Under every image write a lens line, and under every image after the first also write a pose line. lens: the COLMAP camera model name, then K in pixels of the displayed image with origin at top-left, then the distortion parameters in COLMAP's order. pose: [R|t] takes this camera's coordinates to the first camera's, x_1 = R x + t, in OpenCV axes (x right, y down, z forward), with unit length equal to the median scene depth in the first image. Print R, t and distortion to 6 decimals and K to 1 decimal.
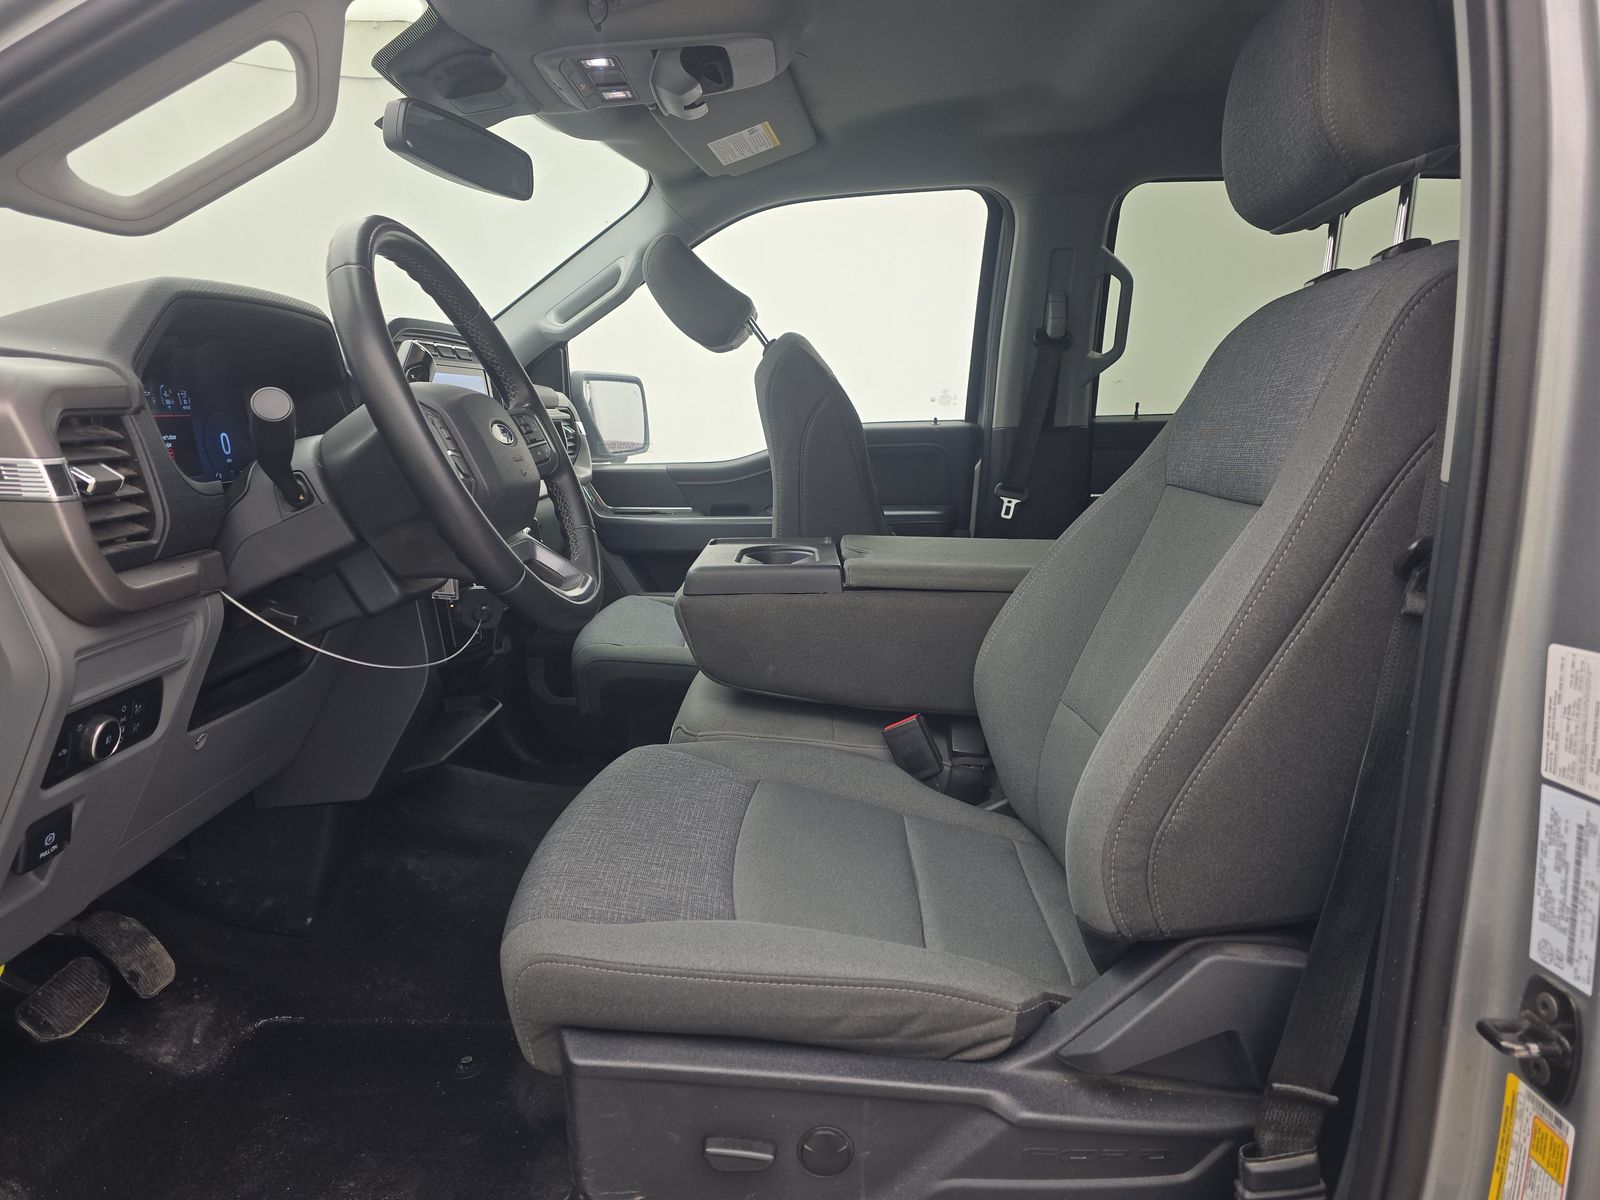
lens RADIAL K [[1053.6, 0, 800.0], [0, 1053.6, 600.0], [0, 0, 1]] dist [0.058176, -0.037422]
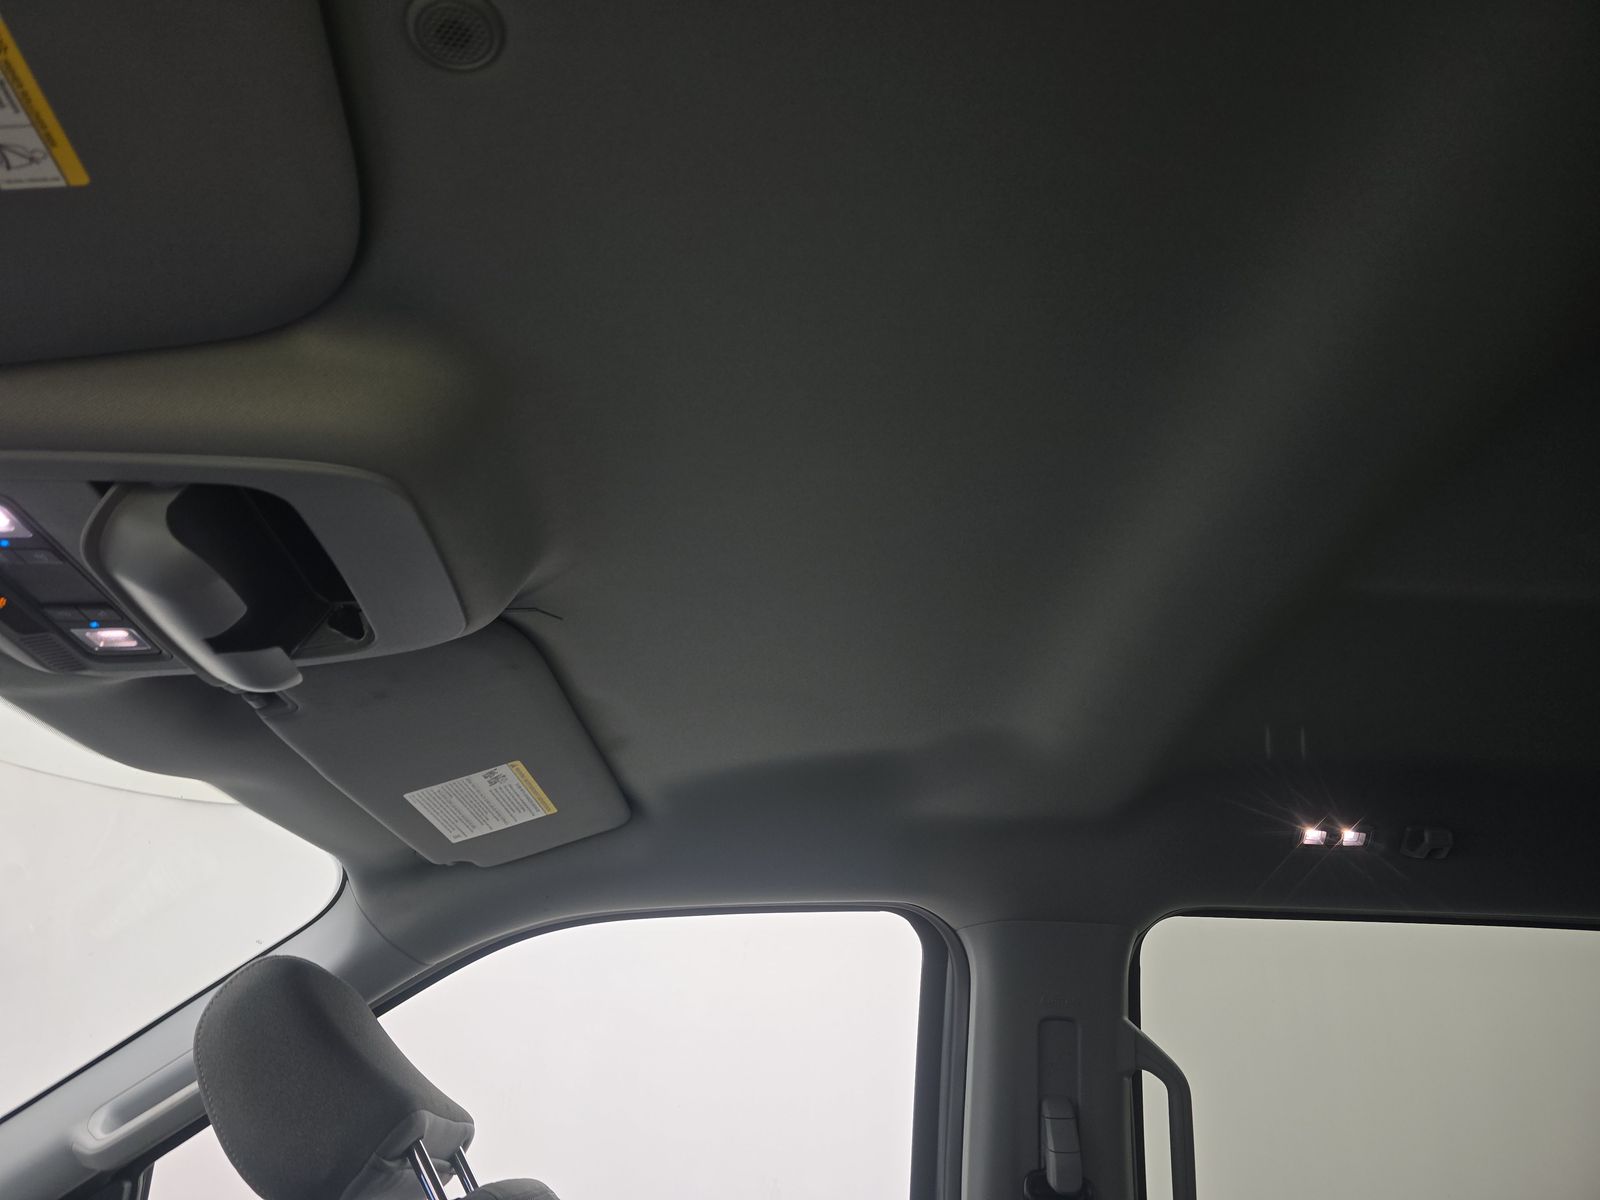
lens RADIAL K [[1053.6, 0, 800.0], [0, 1053.6, 600.0], [0, 0, 1]] dist [0.058176, -0.037422]
pose [[0.996662, 0.058430, 0.057011, 0.077038], [-0.008995, 0.772711, -0.634694, -0.165064], [-0.081138, 0.632062, 0.770658, 0.507001]]
